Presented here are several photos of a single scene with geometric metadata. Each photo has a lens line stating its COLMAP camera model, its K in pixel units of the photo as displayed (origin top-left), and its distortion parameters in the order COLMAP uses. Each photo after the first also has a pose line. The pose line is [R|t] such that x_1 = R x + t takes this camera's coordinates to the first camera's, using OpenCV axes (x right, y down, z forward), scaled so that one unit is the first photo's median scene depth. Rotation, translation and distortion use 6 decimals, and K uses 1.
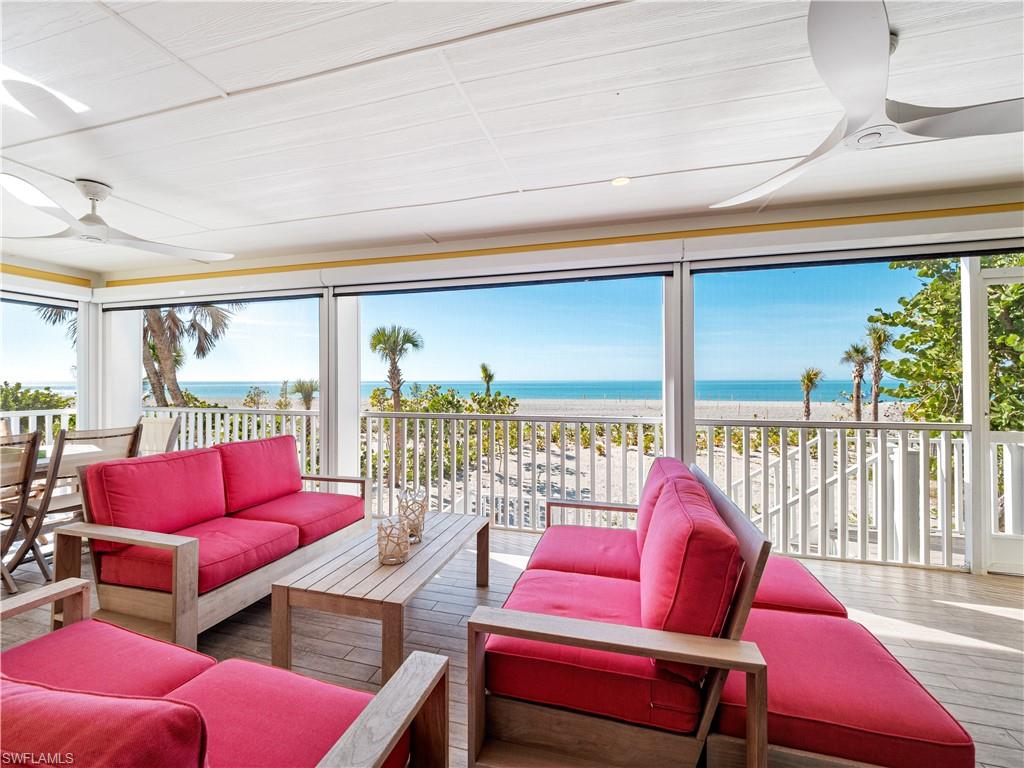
lens RADIAL K [[434.0, 0, 505.4], [0, 434.0, 381.2], [0, 0, 1]] dist [-0.007917, 0.001111]
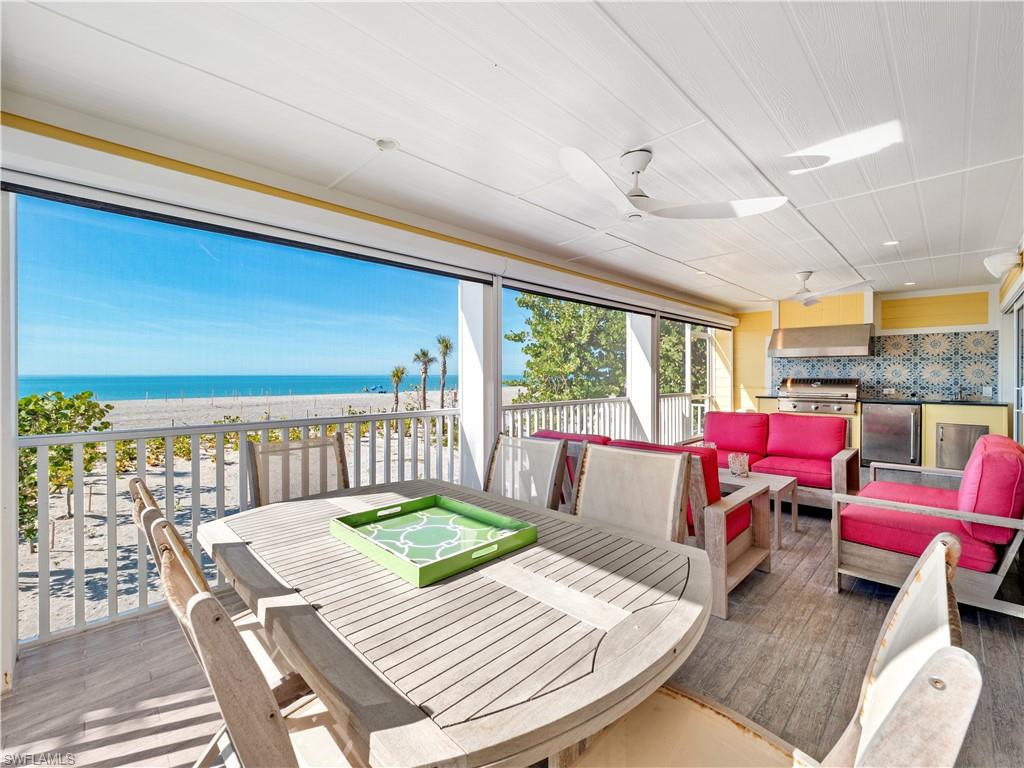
lens RADIAL K [[434.0, 0, 516.3], [0, 434.0, 377.9], [0, 0, 1]] dist [-0.007917, 0.001111]
pose [[0.479823, -0.004558, 0.877353, -0.527658], [0.001940, 0.999990, 0.004134, 0.001291], [-0.877363, -0.000281, 0.479827, 0.217968]]
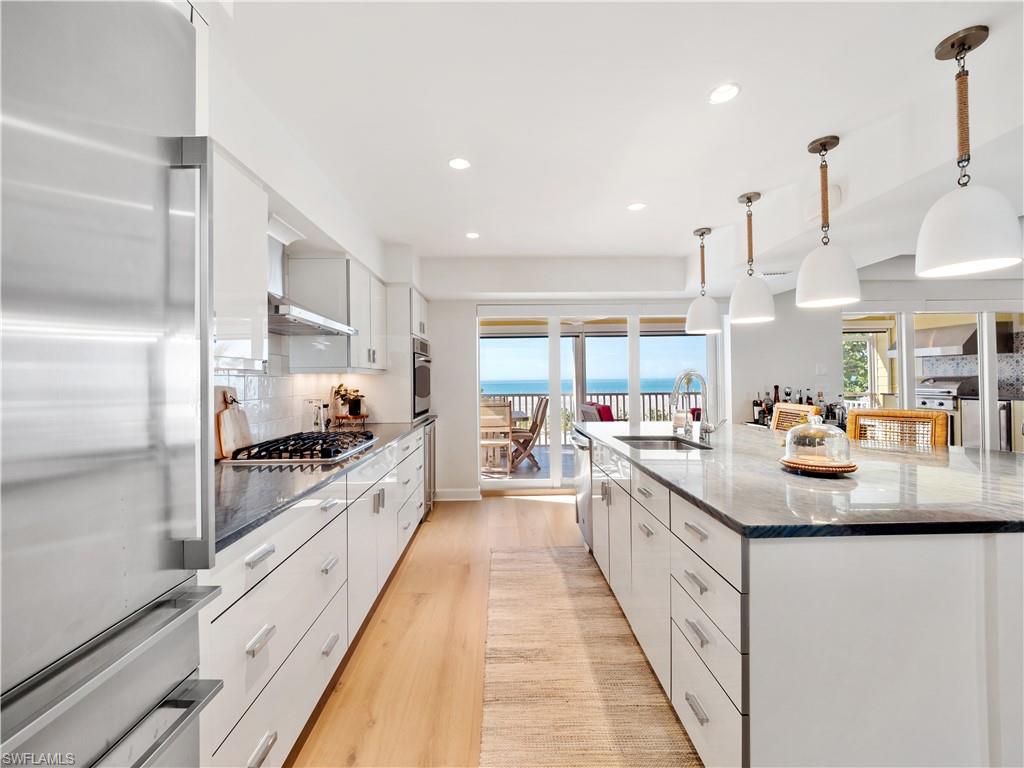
lens RADIAL K [[434.0, 0, 502.1], [0, 434.0, 379.5], [0, 0, 1]] dist [-0.007917, 0.001111]
pose [[0.959465, -0.011377, 0.281599, -0.600350], [0.012918, 0.999910, -0.003616, 0.004226], [-0.281532, 0.007107, 0.959525, -0.377803]]
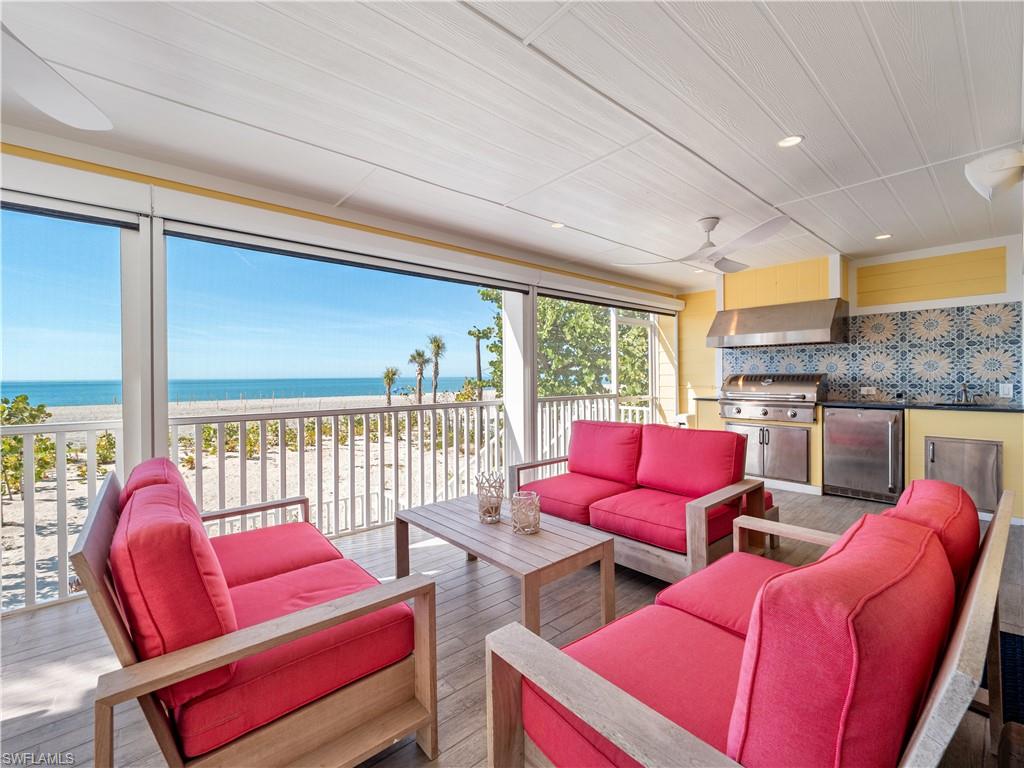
lens RADIAL K [[434.0, 0, 512.0], [0, 434.0, 379.3], [0, 0, 1]] dist [-0.007917, 0.001111]
pose [[0.539811, -0.007943, 0.841749, -0.290693], [0.009371, 0.999950, 0.003426, 0.007412], [-0.841734, 0.006038, 0.539858, 0.105231]]
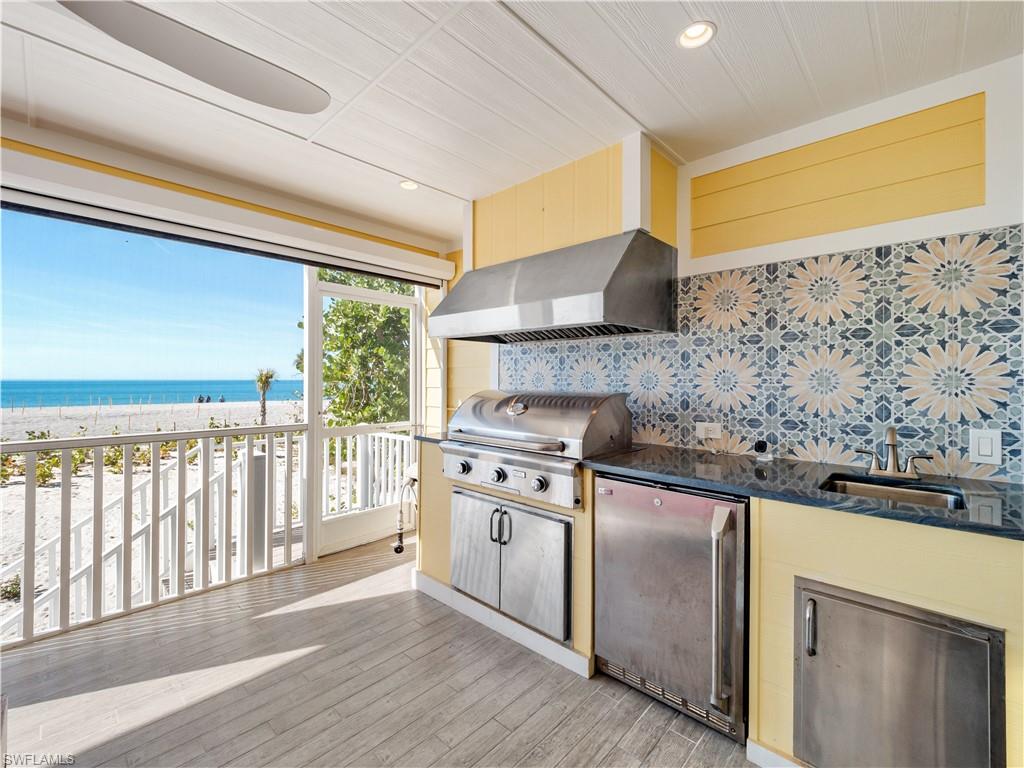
lens RADIAL K [[434.0, 0, 518.9], [0, 434.0, 379.9], [0, 0, 1]] dist [-0.007917, 0.001111]
pose [[0.440352, 0.006029, 0.897805, 0.092631], [-0.002748, 0.999982, -0.005367, -0.000391], [-0.897821, -0.000103, 0.440360, 0.015901]]
